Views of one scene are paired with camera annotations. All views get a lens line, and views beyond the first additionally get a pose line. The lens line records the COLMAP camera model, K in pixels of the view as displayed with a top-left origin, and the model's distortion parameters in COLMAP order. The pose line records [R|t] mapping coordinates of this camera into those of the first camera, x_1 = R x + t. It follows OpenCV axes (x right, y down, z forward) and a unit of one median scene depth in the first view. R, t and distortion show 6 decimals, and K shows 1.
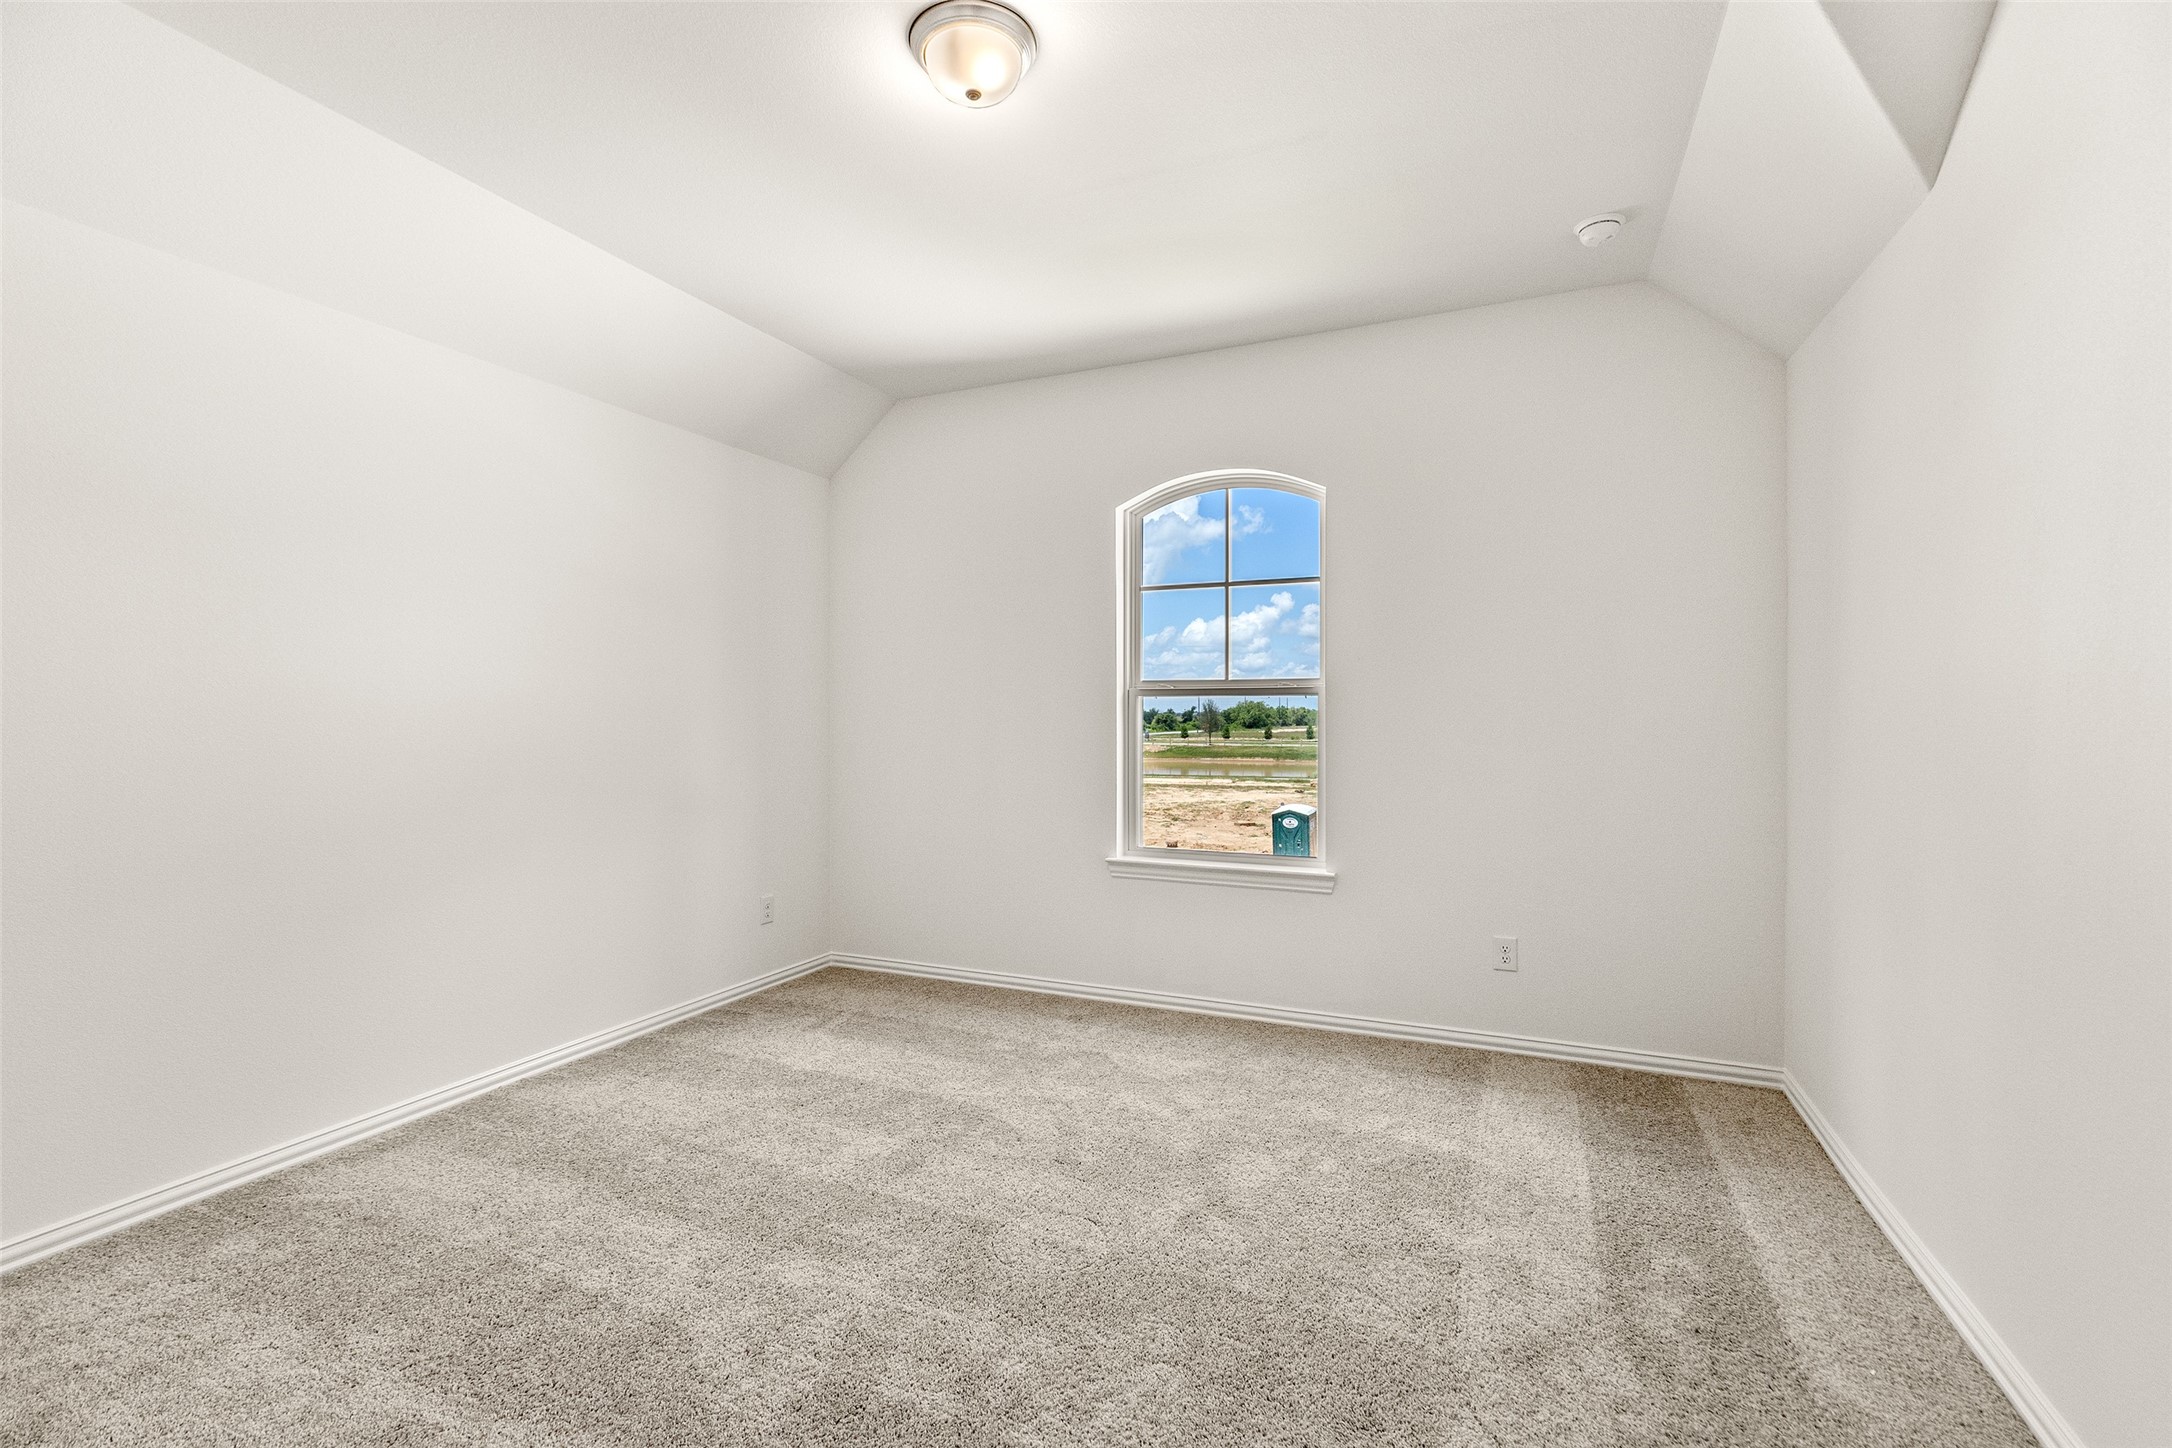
lens RADIAL K [[972.0, 0, 1088.1], [0, 972.0, 731.4], [0, 0, 1]] dist [-0.002053, -0.000384]
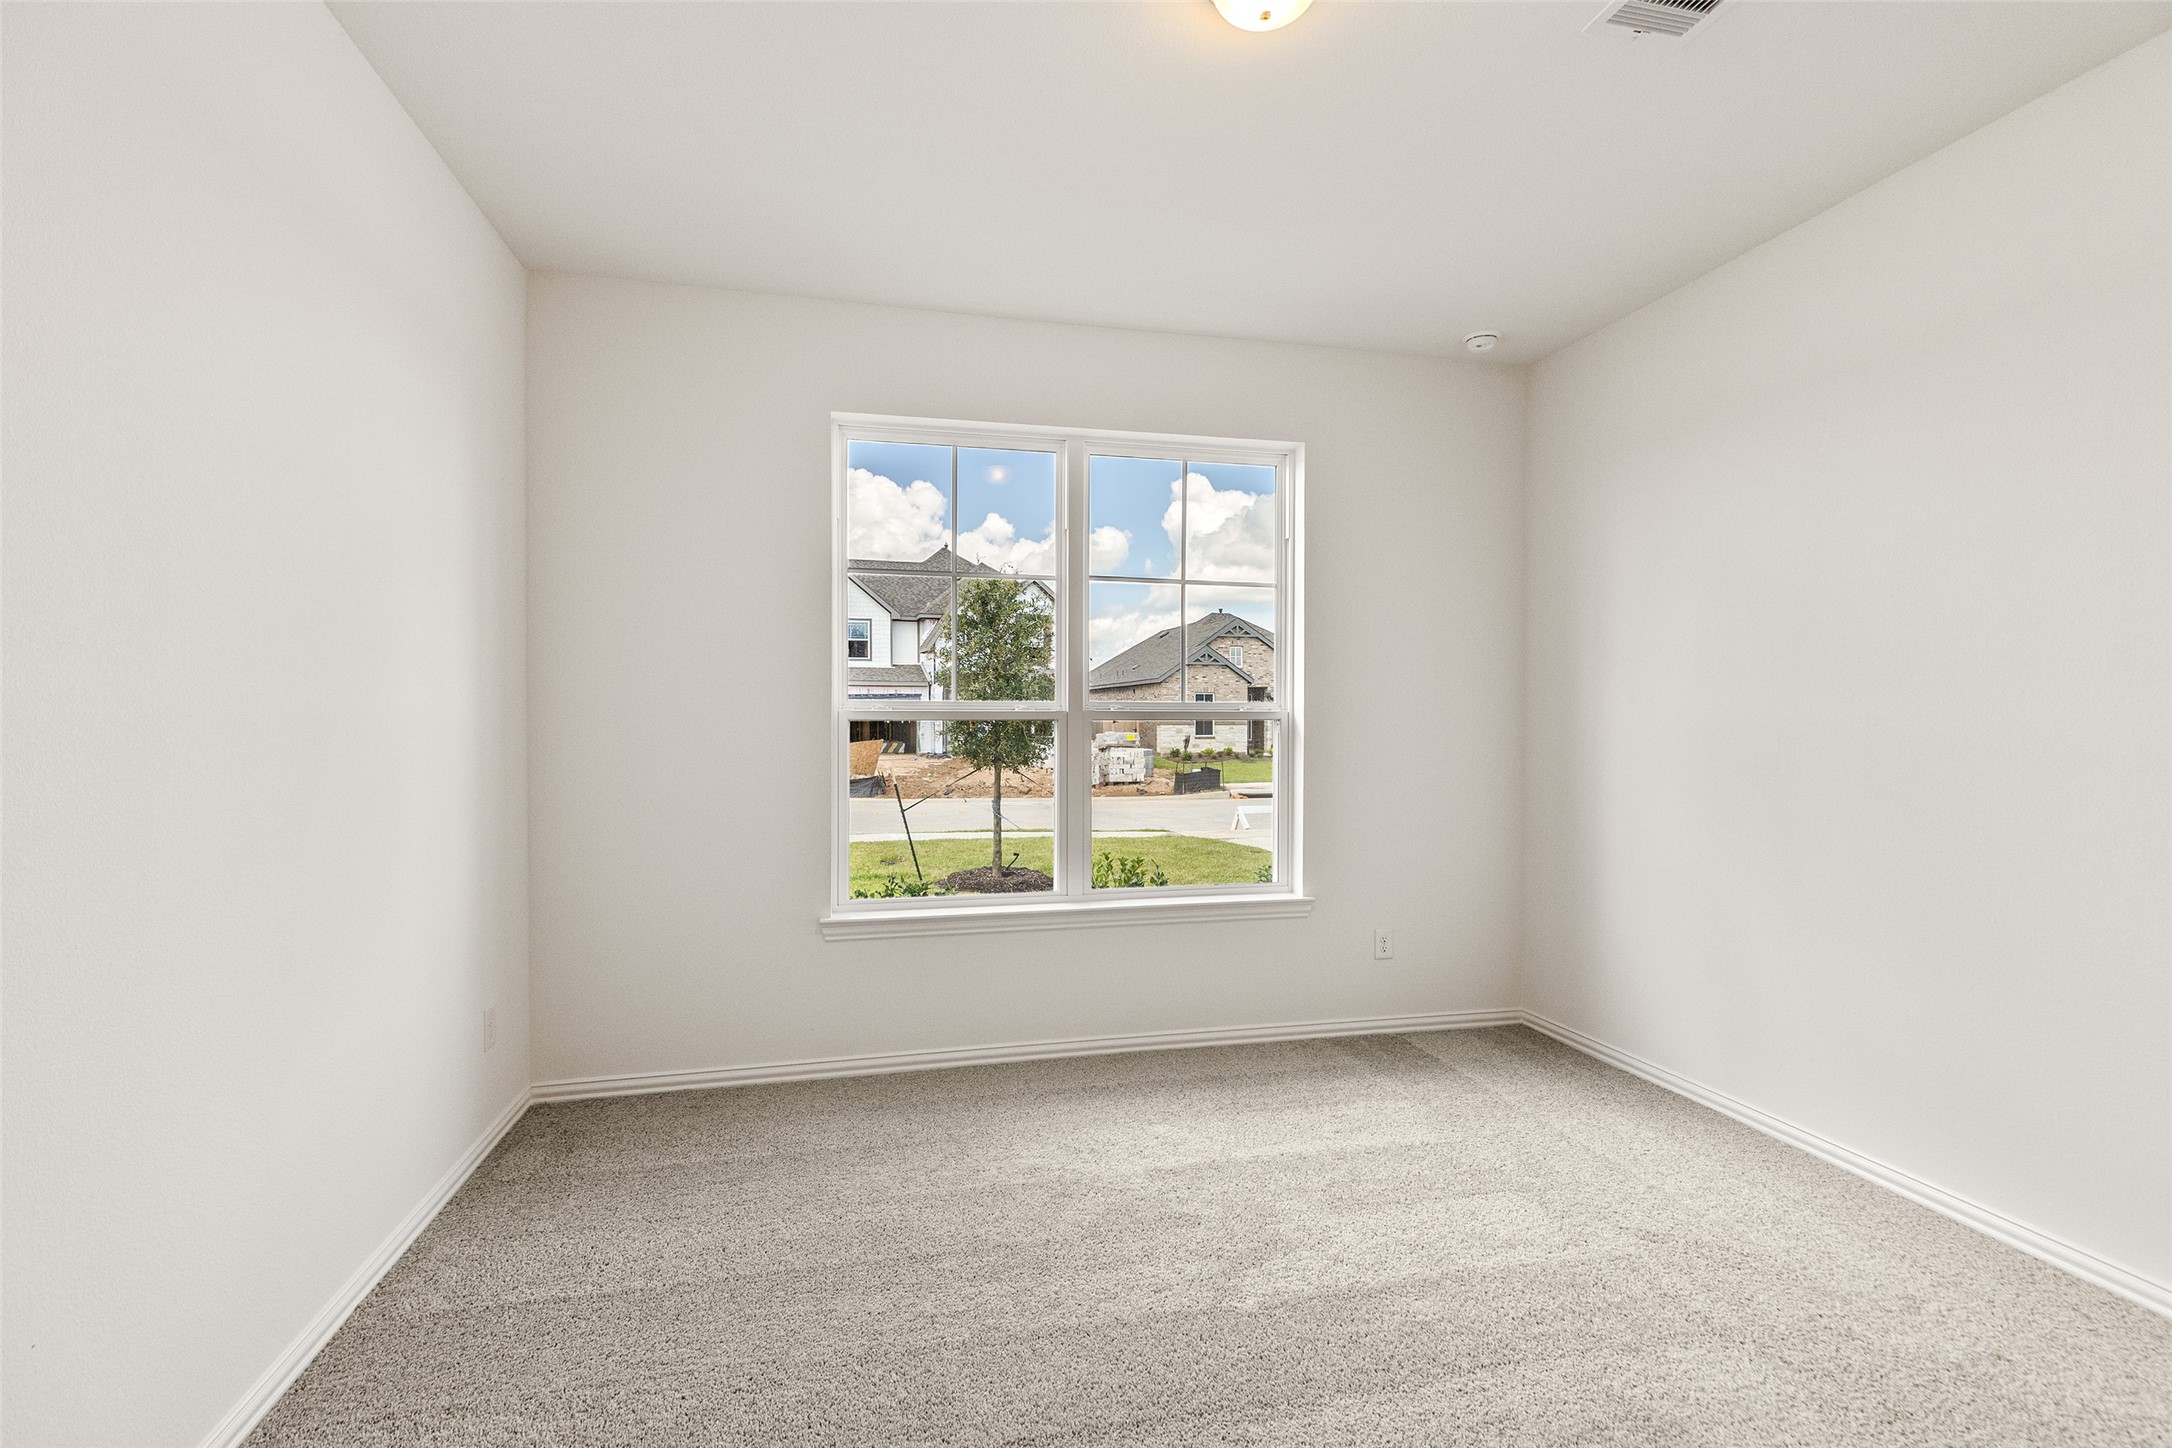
lens RADIAL K [[972.0, 0, 1088.1], [0, 972.0, 731.4], [0, 0, 1]] dist [-0.002053, -0.000384]
pose [[0.803136, 0.004264, 0.595781, -0.467408], [0.004049, 0.999912, -0.012614, 0.002108], [-0.595782, 0.012543, 0.803048, 0.302346]]
